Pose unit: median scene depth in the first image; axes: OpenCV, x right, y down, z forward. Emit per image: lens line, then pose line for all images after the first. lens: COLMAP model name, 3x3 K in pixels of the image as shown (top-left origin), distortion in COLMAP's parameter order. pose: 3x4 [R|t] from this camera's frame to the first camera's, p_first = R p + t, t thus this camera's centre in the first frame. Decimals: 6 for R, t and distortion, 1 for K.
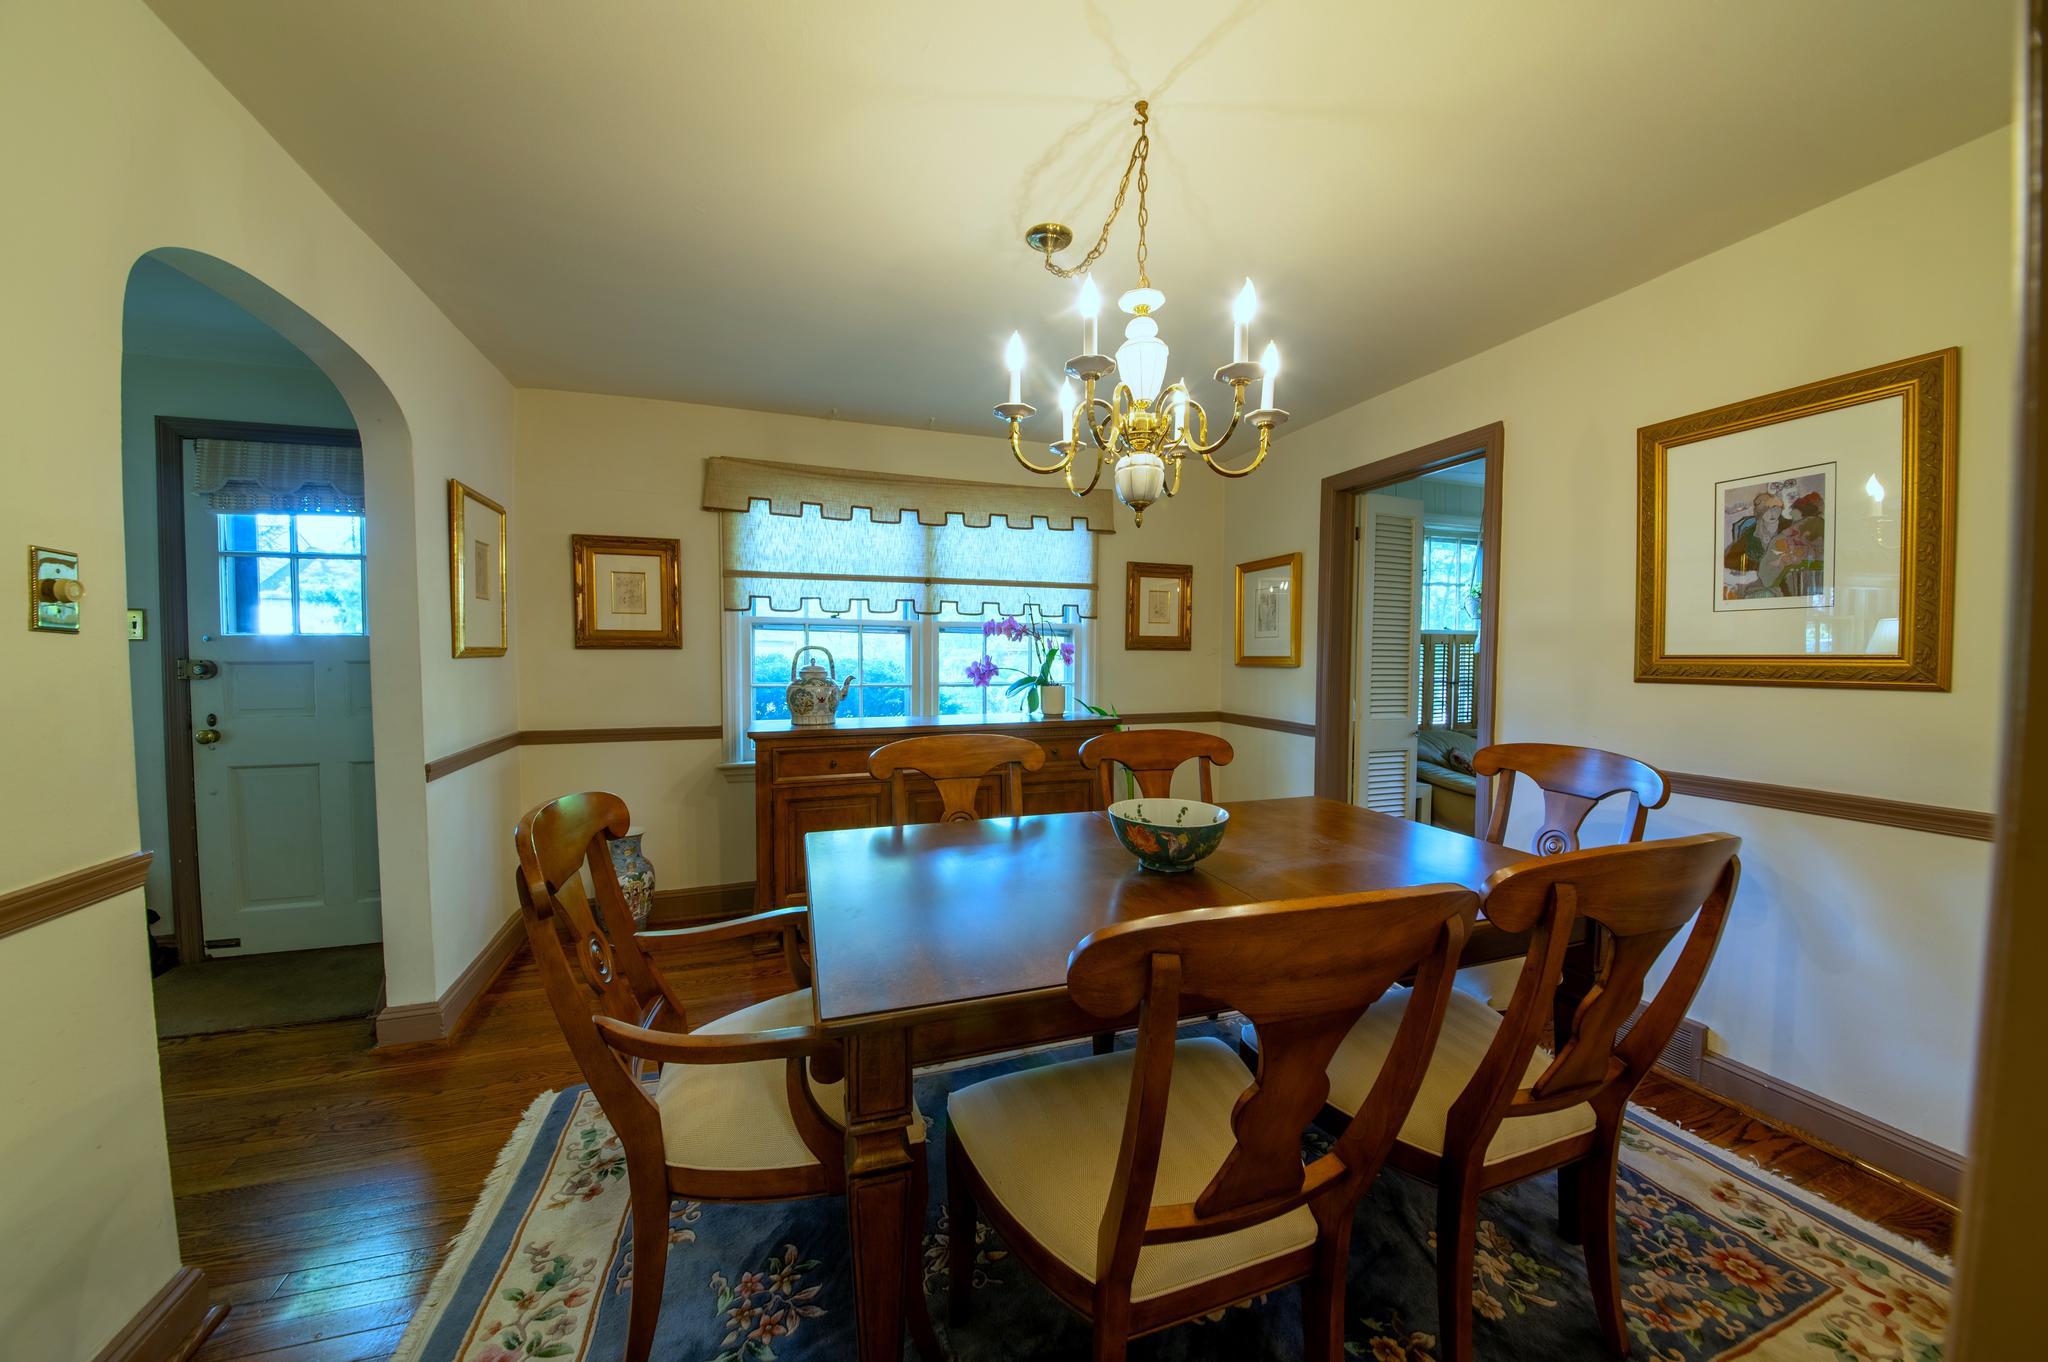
lens RADIAL K [[706.8, 0, 1028.4], [0, 706.8, 684.7], [0, 0, 1]] dist [0.000654, -0.007605]
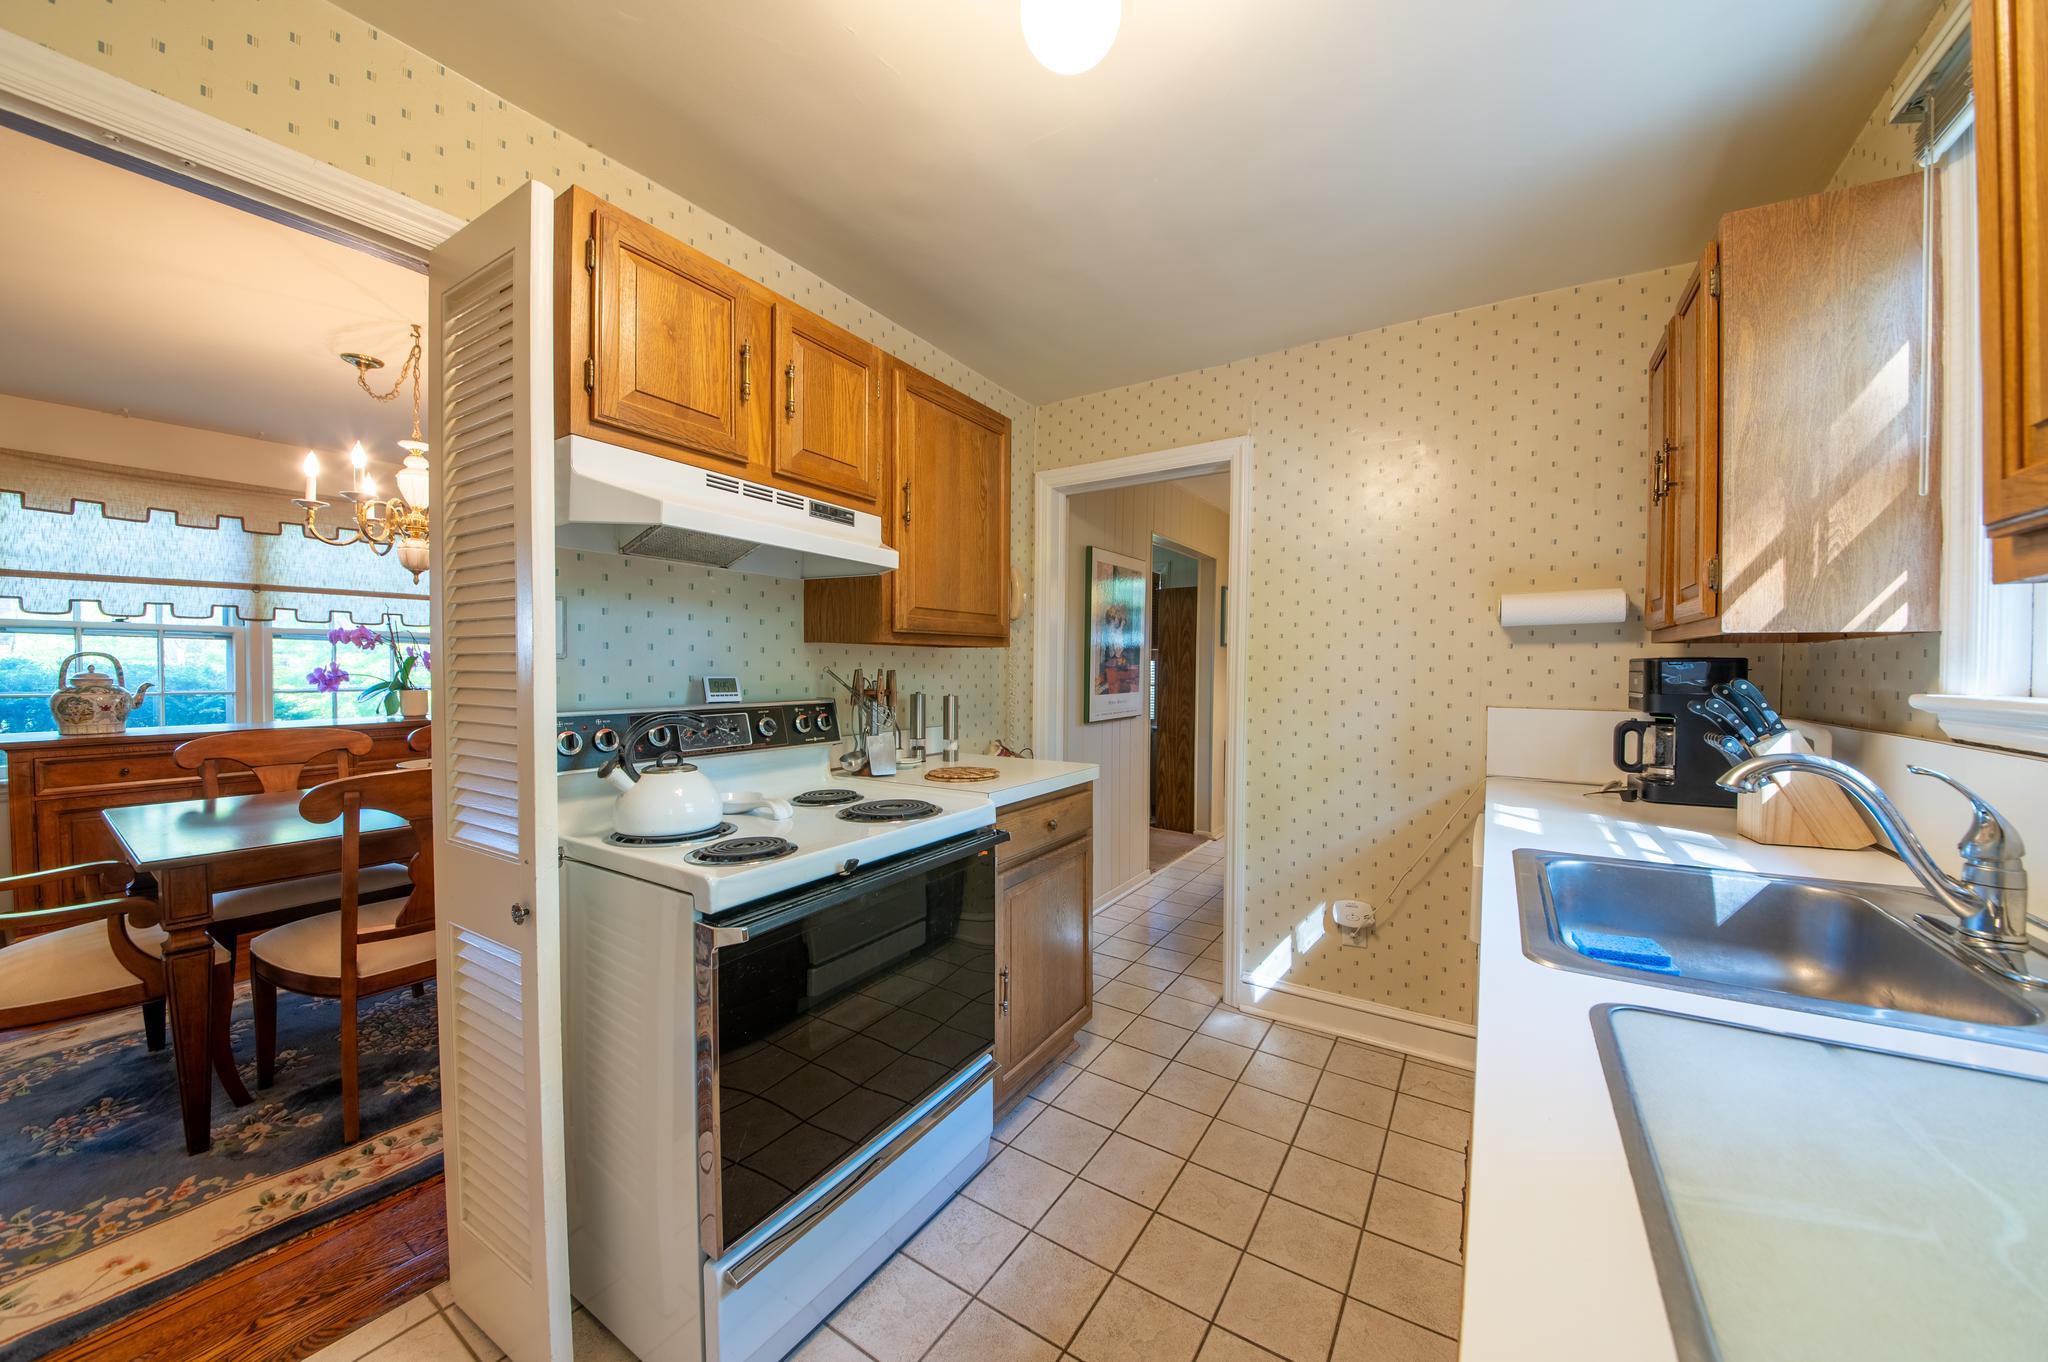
lens RADIAL K [[728.1, 0, 1021.3], [0, 728.1, 681.3], [0, 0, 1]] dist [-0.025985, 0.000343]
pose [[0.790826, -0.011319, 0.611937, 0.106579], [0.018155, 0.999823, -0.004969, 0.011181], [-0.611772, 0.015039, 0.790891, -0.476079]]
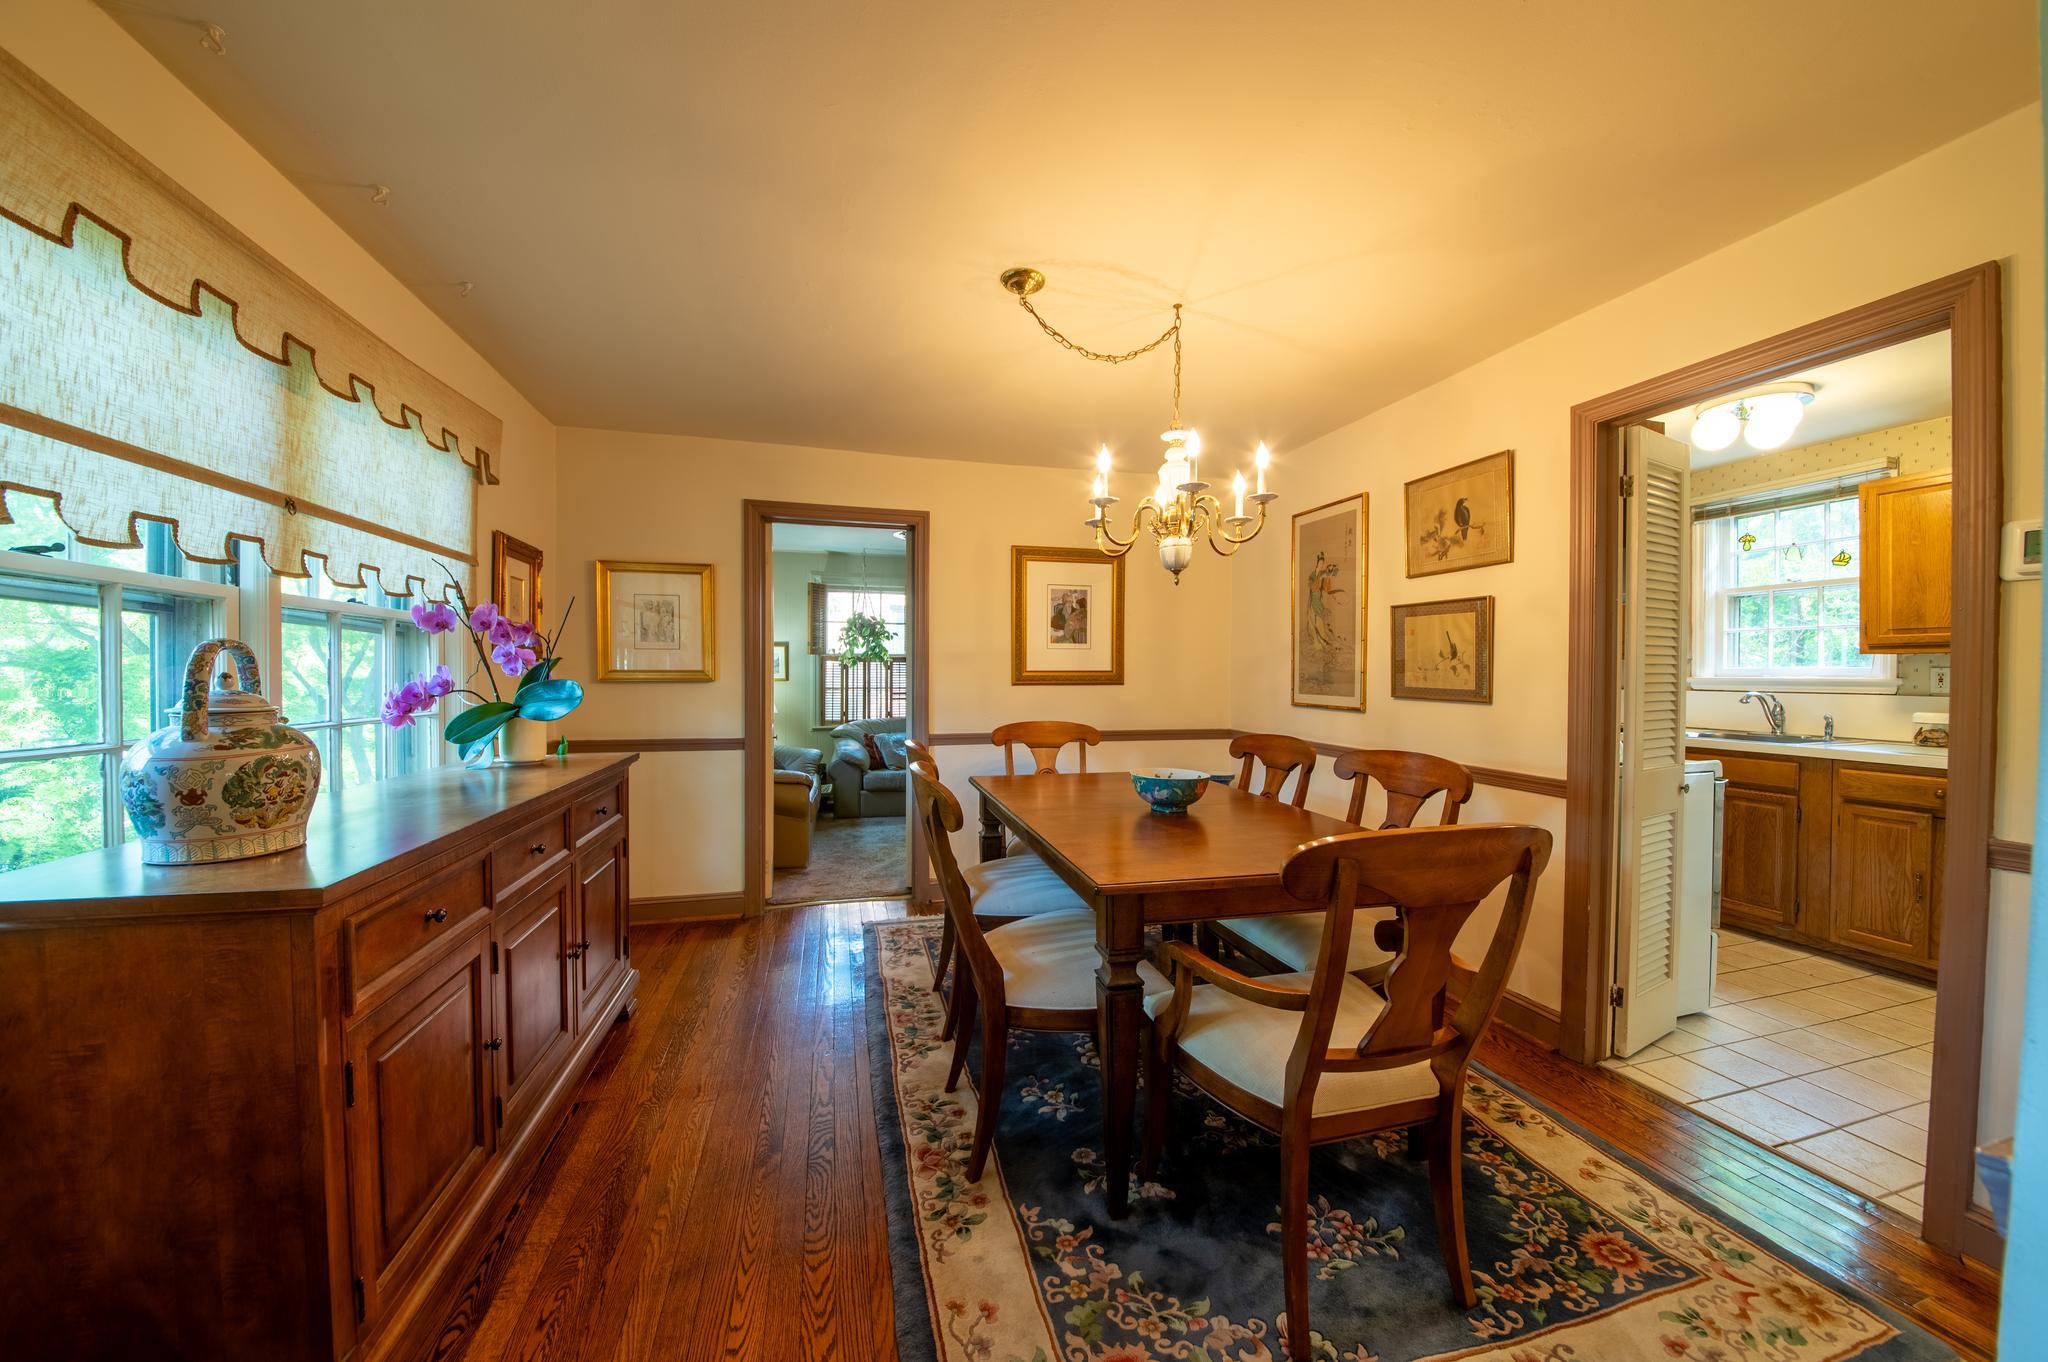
lens RADIAL K [[724.2, 0, 1020.0], [0, 724.2, 684.1], [0, 0, 1]] dist [-0.028340, -0.000364]
pose [[0.077289, -0.015054, 0.996895, -0.585323], [0.036181, 0.999270, 0.012285, -0.019200], [-0.996352, 0.035119, 0.077777, 0.521597]]
